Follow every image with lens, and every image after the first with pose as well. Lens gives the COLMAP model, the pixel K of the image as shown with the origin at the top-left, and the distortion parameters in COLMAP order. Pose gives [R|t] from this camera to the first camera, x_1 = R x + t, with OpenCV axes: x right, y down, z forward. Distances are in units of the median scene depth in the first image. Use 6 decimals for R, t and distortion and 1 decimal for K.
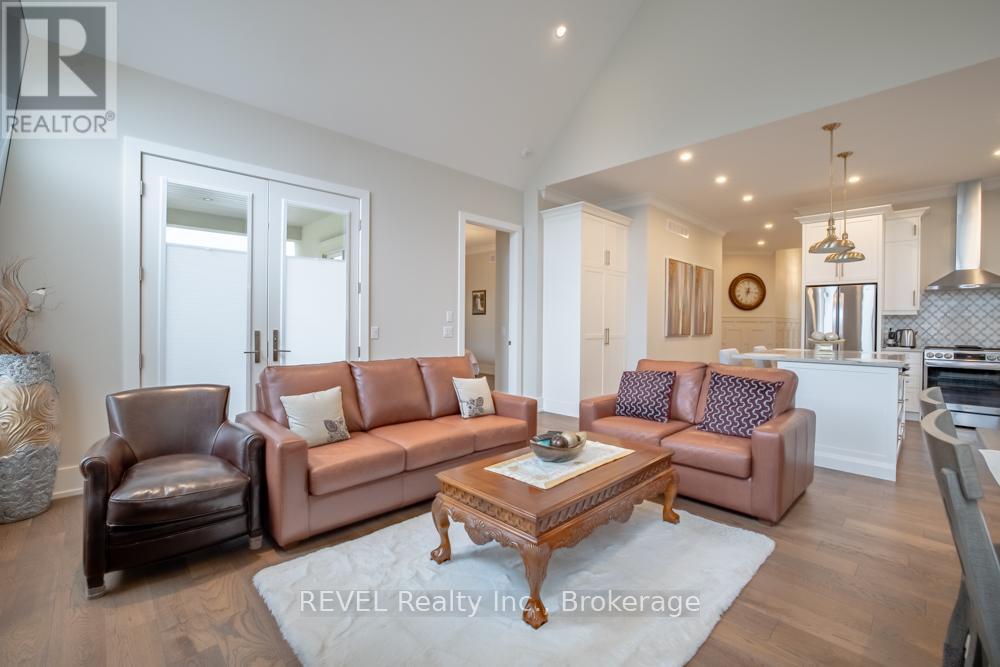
lens RADIAL K [[430.7, 0, 499.6], [0, 430.7, 328.4], [0, 0, 1]] dist [-0.011019, 0.001471]
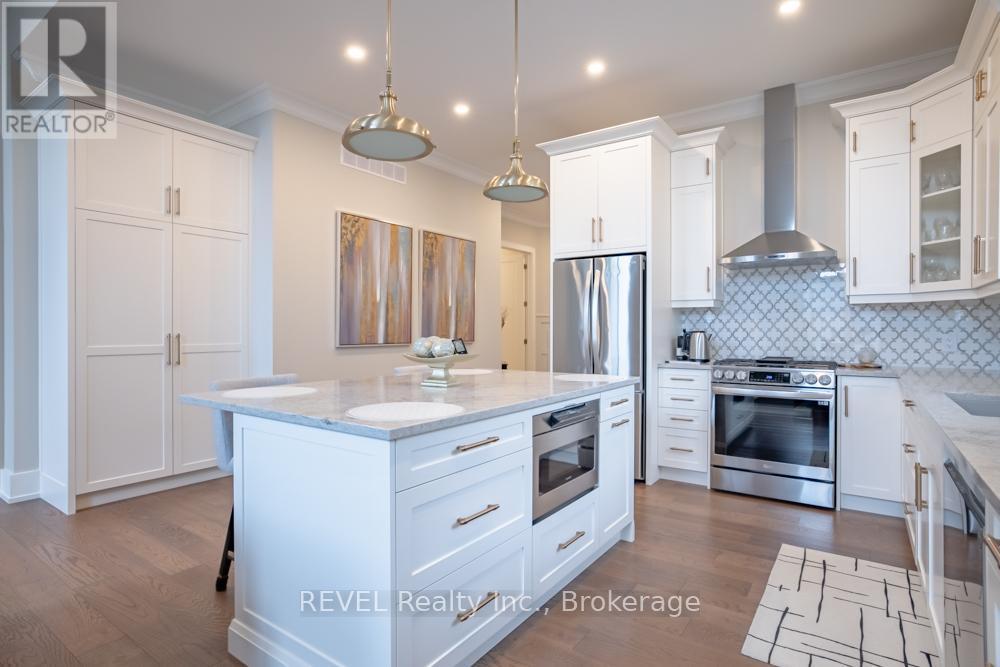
lens RADIAL K [[517.7, 0, 491.5], [0, 517.7, 332.1], [0, 0, 1]] dist [-0.013273, 0.005219]
pose [[0.988140, -0.010461, 0.153196, 0.556401], [0.010747, 0.999942, -0.001039, 0.000997], [-0.153177, 0.002674, 0.988195, 0.326444]]
